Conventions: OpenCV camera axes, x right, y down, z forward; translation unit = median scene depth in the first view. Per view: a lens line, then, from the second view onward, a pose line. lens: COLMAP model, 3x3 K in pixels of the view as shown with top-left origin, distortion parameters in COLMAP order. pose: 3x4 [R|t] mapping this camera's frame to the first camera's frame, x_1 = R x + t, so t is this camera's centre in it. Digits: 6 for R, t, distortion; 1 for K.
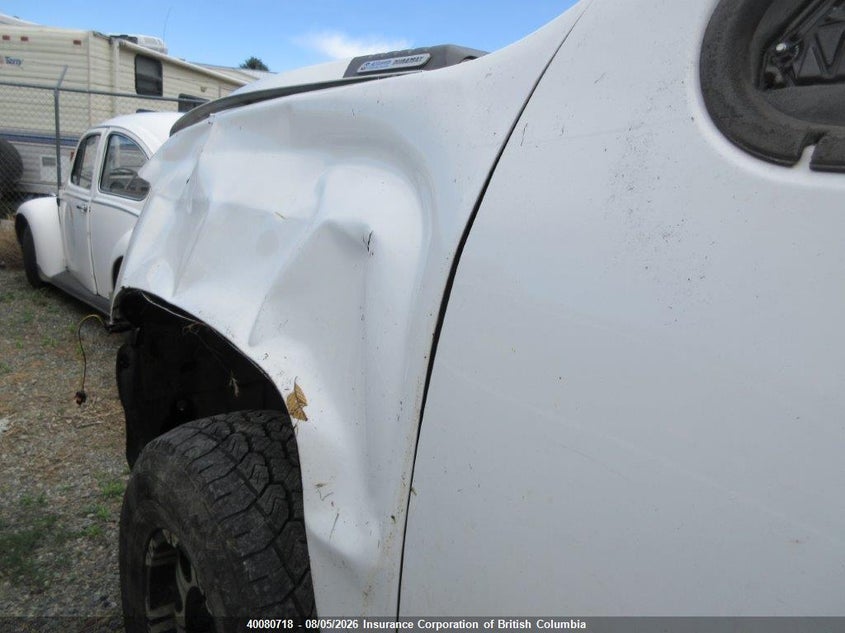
lens RADIAL K [[627.0, 0, 422.5], [0, 627.0, 316.5], [0, 0, 1]] dist [0.009433, -0.004673]
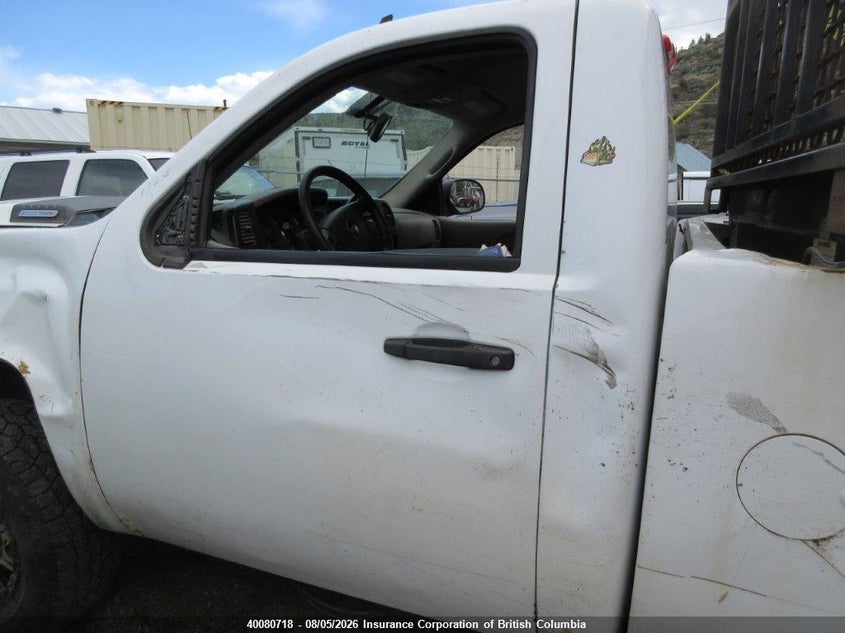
lens RADIAL K [[627.0, 0, 422.5], [0, 627.0, 316.5], [0, 0, 1]] dist [0.009433, -0.004673]
pose [[0.869712, -0.174931, 0.461520, 0.049535], [0.184347, 0.982543, 0.025023, 0.153943], [-0.457840, 0.063317, 0.886777, -1.736160]]
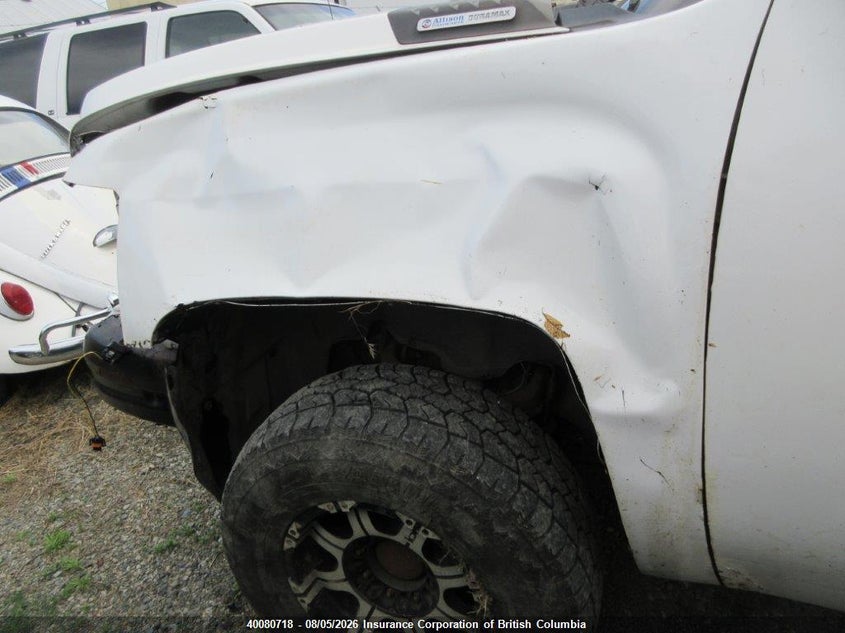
lens RADIAL K [[614.4, 0, 434.3], [0, 614.4, 315.9], [0, 0, 1]] dist [0.027620, -0.003406]
pose [[0.853035, -0.343711, 0.392675, -0.805324], [0.274690, 0.935521, 0.222139, -0.200470], [-0.443707, -0.081628, 0.892446, 0.024566]]
